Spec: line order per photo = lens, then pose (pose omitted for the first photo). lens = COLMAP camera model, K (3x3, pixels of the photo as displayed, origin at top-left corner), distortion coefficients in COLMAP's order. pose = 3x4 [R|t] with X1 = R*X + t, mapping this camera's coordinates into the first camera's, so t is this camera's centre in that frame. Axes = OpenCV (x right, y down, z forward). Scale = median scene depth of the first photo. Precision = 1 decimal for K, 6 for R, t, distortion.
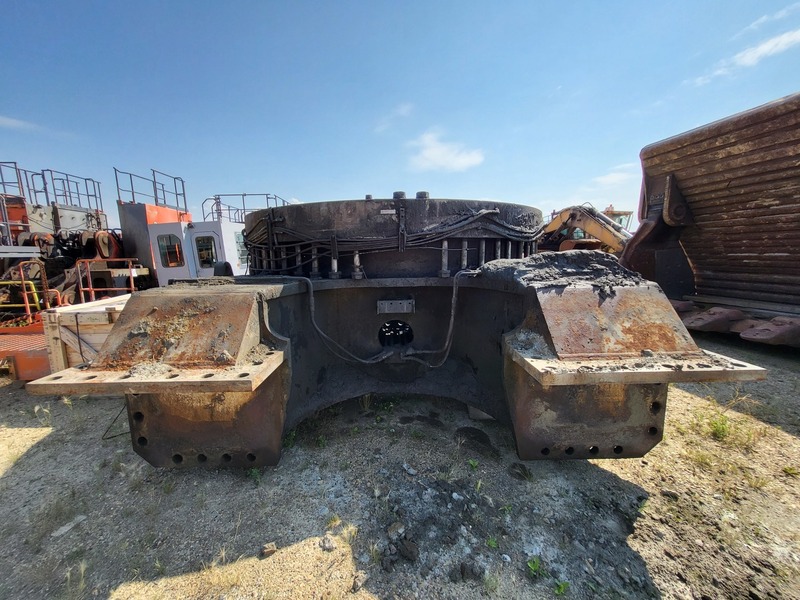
lens RADIAL K [[320.3, 0, 400.0], [0, 320.3, 300.0], [0, 0, 1]] dist [-0.006605, -0.000435]
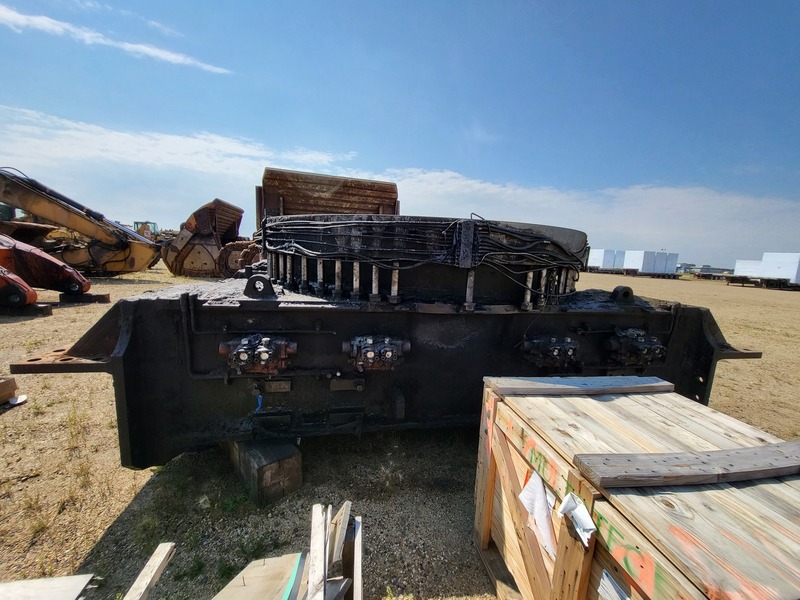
lens RADIAL K [[315.6, 0, 400.0], [0, 315.6, 300.0], [0, 0, 1]] dist [-0.002030, -0.000041]
pose [[-0.200980, -0.143874, 0.968972, -0.736868], [0.102746, 0.980604, 0.166912, -0.158862], [-0.974192, 0.133104, -0.182299, 0.967171]]
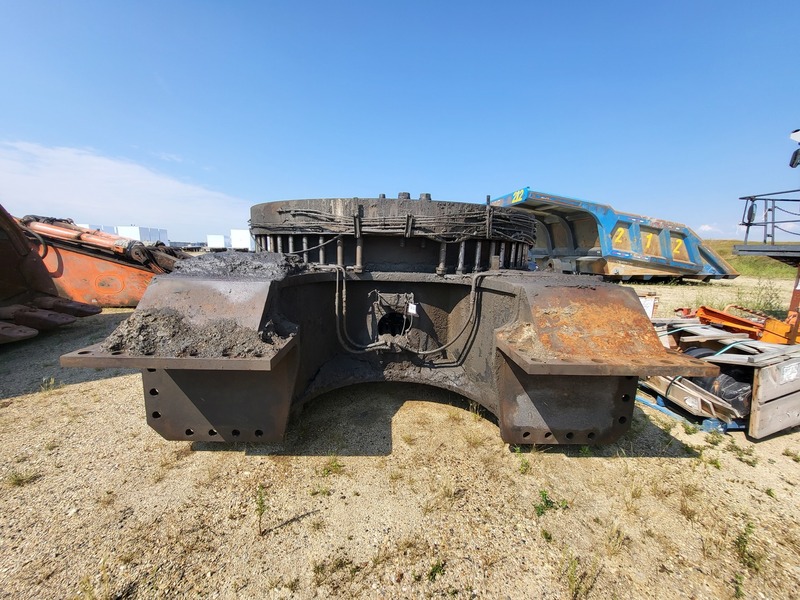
lens RADIAL K [[315.6, 0, 400.0], [0, 315.6, 300.0], [0, 0, 1]] dist [-0.002030, -0.000041]
pose [[-0.998622, 0.000833, -0.052474, -0.001348], [-0.015644, 0.949690, 0.312800, -0.238580], [0.050095, 0.313190, -0.948368, 1.584287]]
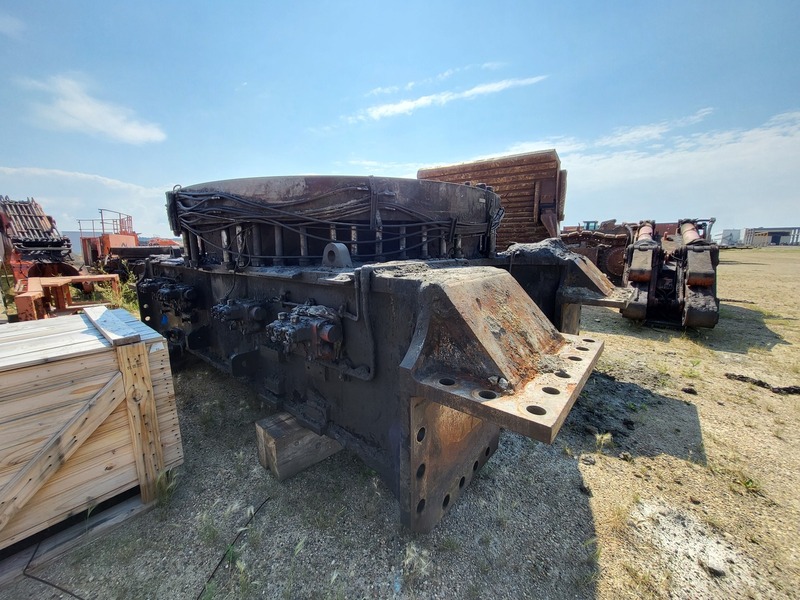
lens RADIAL K [[312.5, 0, 400.0], [0, 312.5, 300.0], [0, 0, 1]] dist [-0.000363, 0.000076]
pose [[0.642992, -0.123690, 0.755819, -0.497208], [0.110069, 0.991552, 0.068630, -0.014883], [-0.757922, 0.039064, 0.651174, 0.228330]]
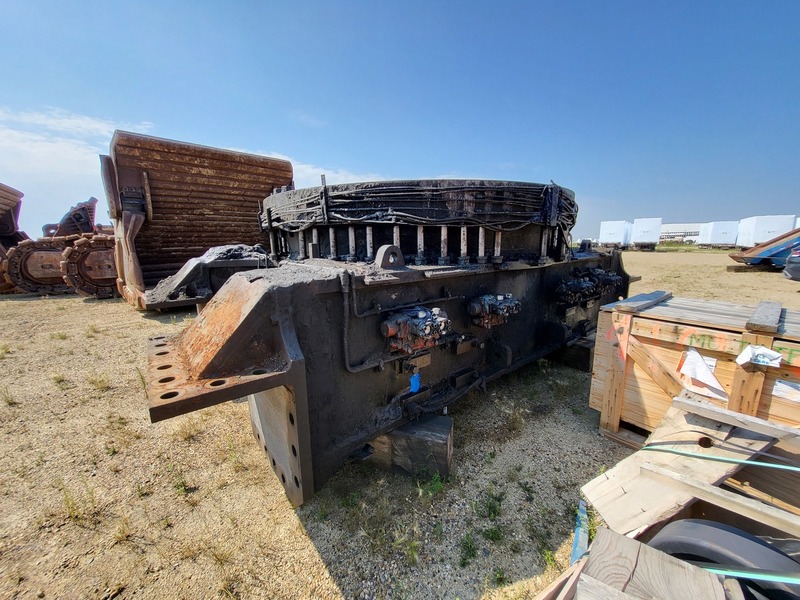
lens RADIAL K [[312.5, 0, 400.0], [0, 312.5, 300.0], [0, 0, 1]] dist [-0.000363, 0.000076]
pose [[-0.636884, -0.118020, 0.761873, -0.589621], [0.142803, 0.953054, 0.267012, -0.176159], [-0.757619, 0.278853, -0.590131, 1.293965]]
